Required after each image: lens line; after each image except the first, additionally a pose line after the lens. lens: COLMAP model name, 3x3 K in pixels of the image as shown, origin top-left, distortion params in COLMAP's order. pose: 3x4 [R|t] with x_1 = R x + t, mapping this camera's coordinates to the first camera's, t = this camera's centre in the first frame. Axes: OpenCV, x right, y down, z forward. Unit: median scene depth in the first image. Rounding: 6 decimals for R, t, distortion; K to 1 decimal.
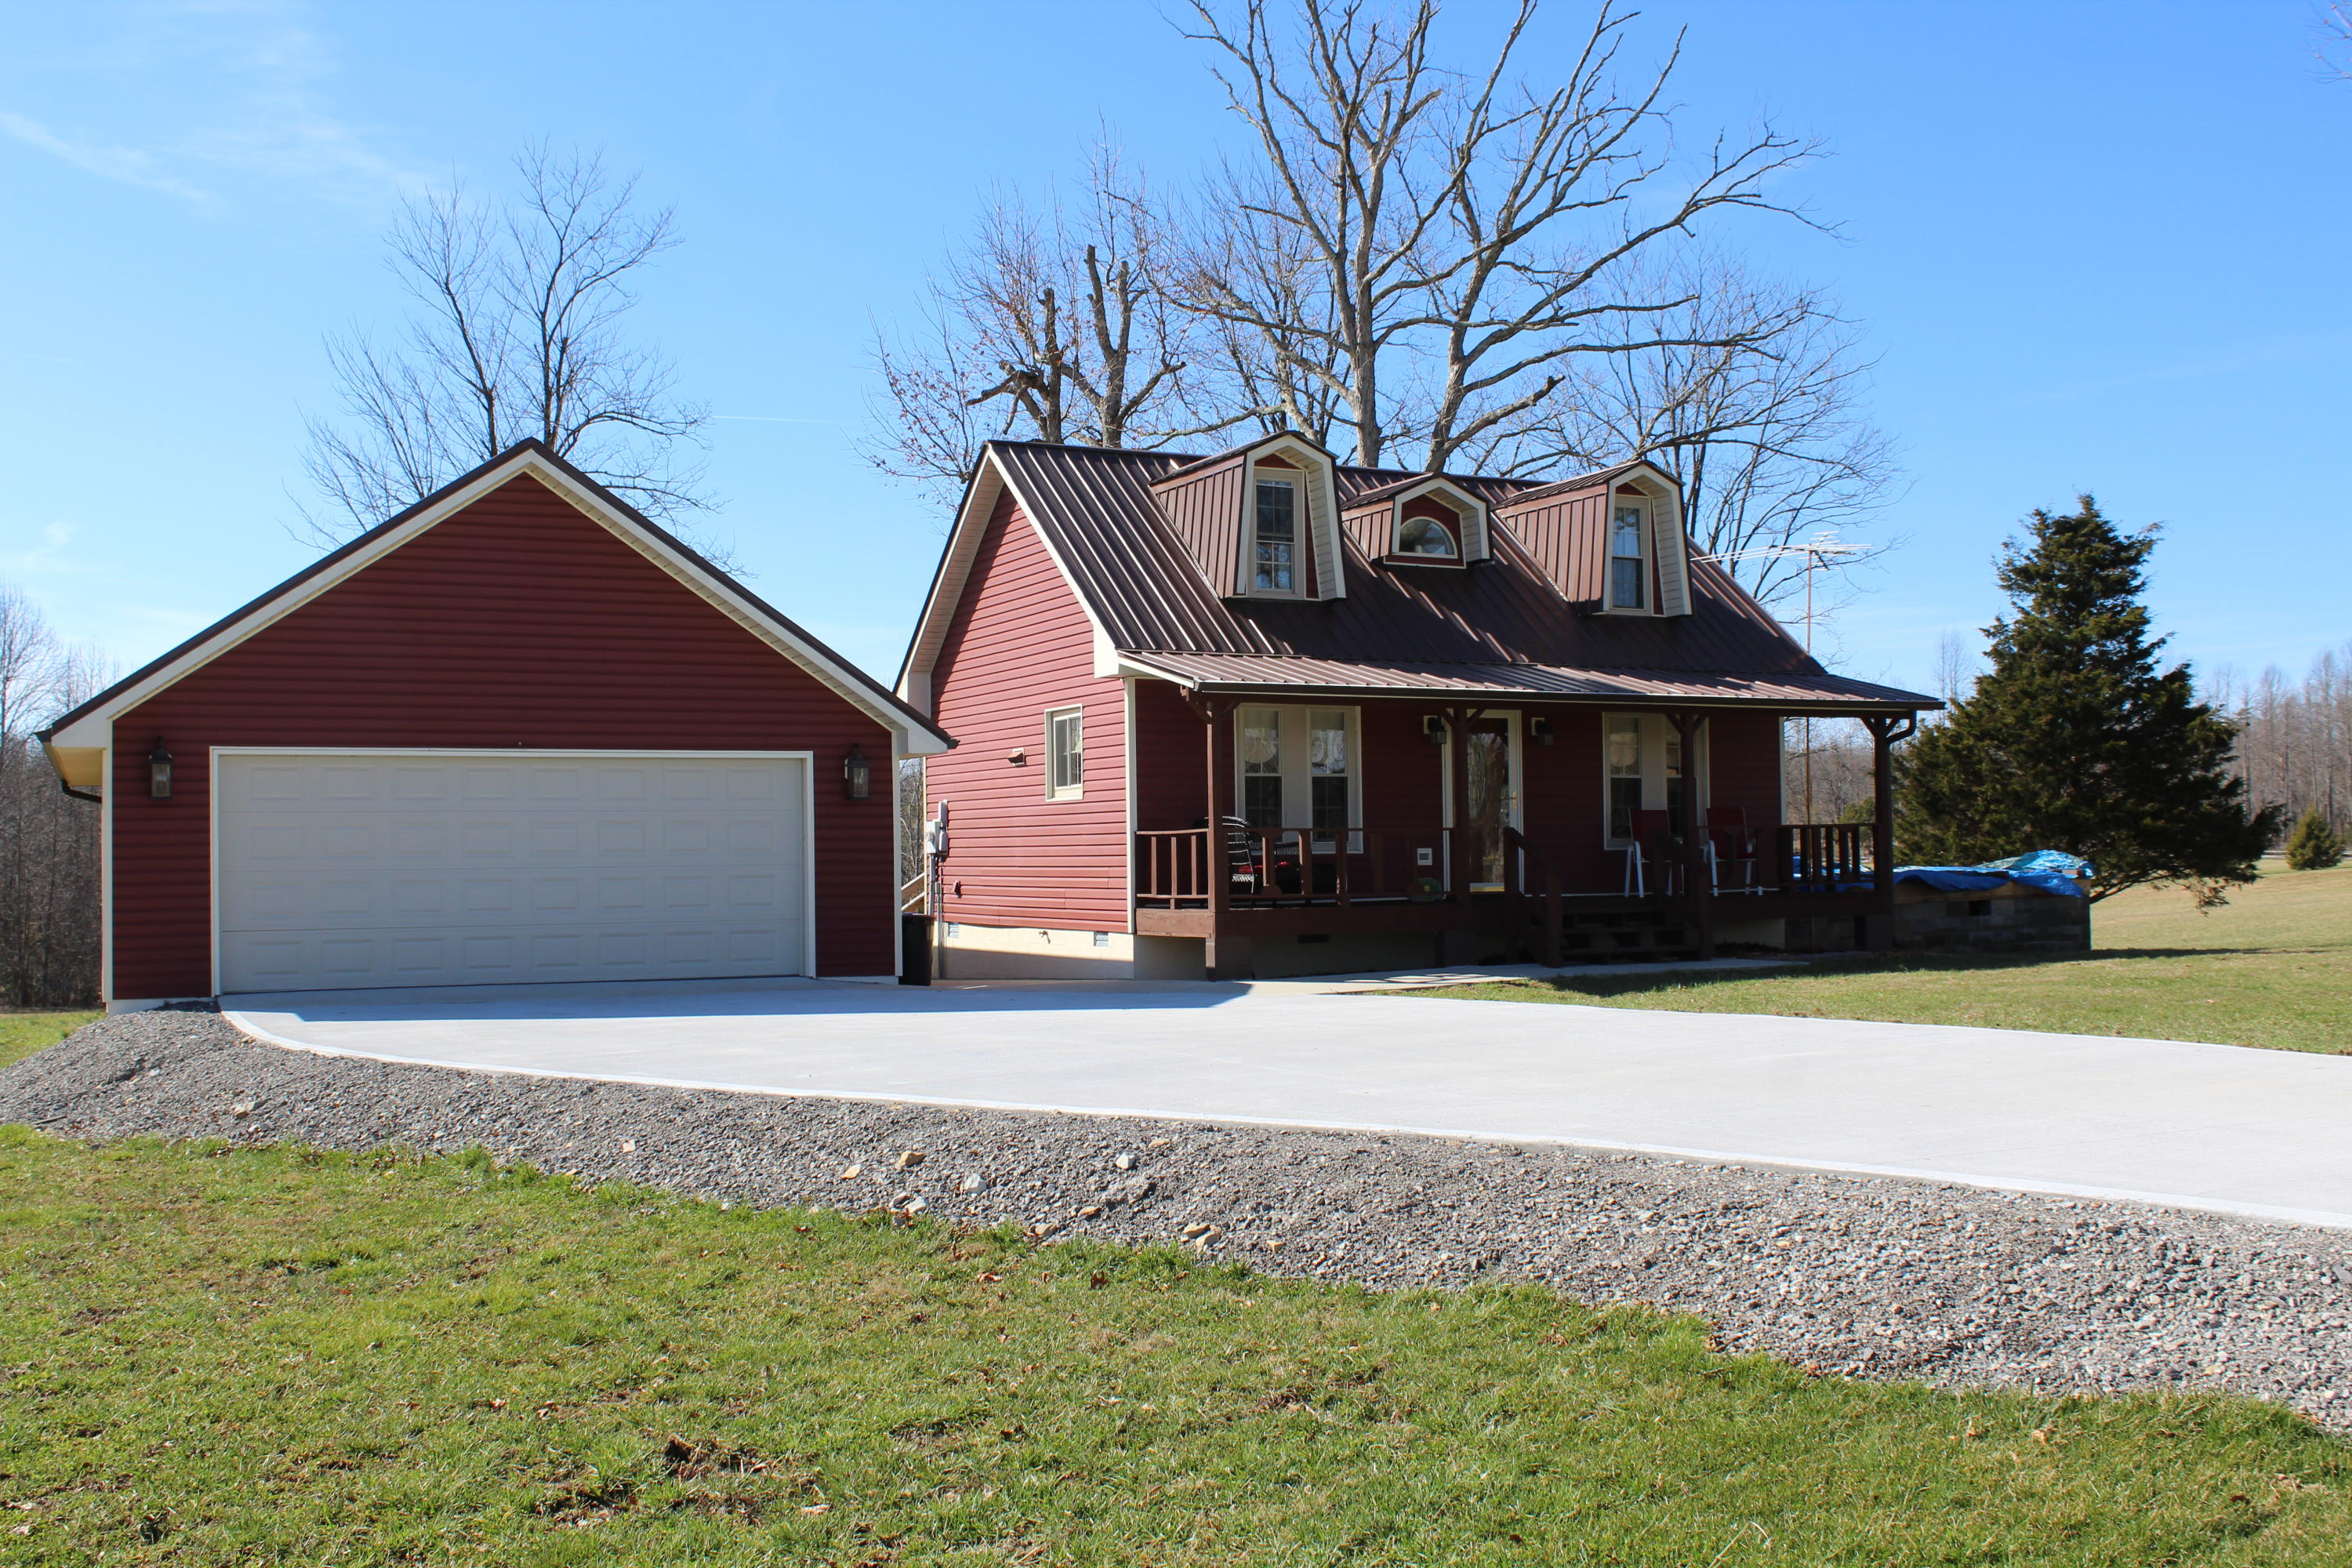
lens RADIAL K [[2169.7, 0, 1094.0], [0, 2169.7, 781.7], [0, 0, 1]] dist [-0.134939, 0.000000]
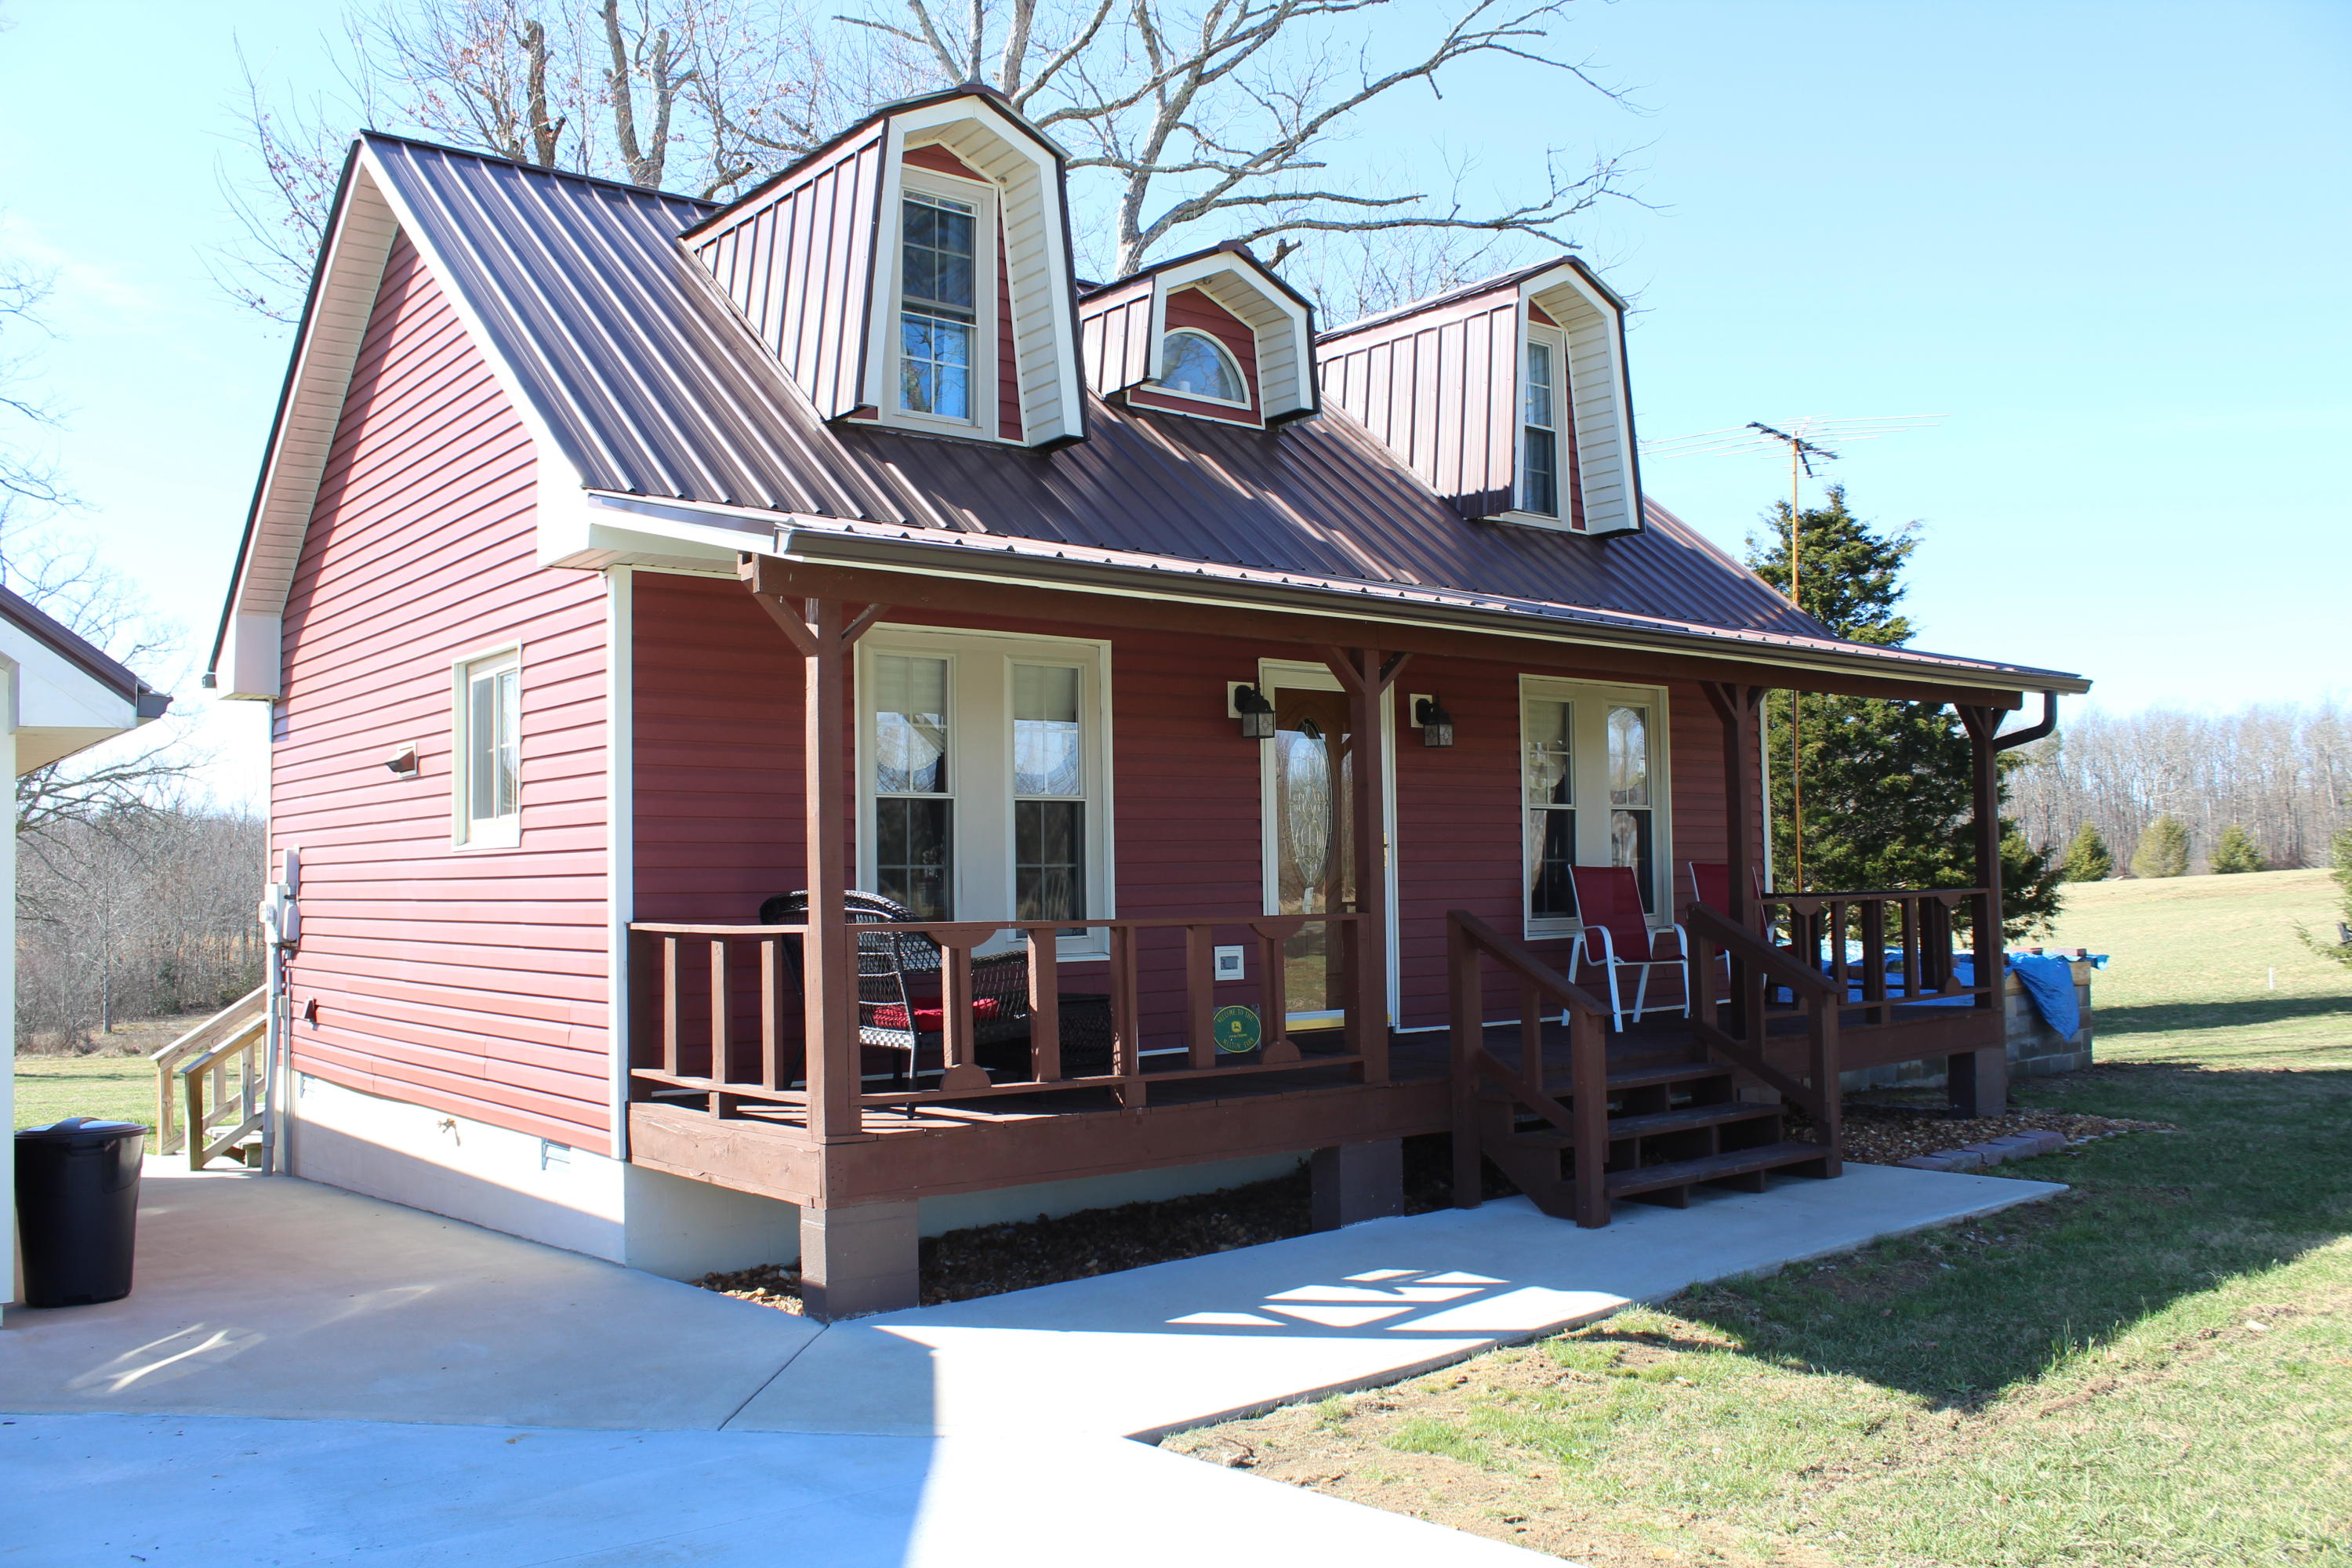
lens RADIAL K [[1938.7, 0, 1142.2], [0, 1938.7, 791.6], [0, 0, 1]] dist [-0.138189, 0.097203]
pose [[0.969067, 0.008289, 0.246658, 0.021854], [-0.003957, 0.999829, -0.018054, 0.003251], [-0.246765, 0.016520, 0.968935, 0.560453]]
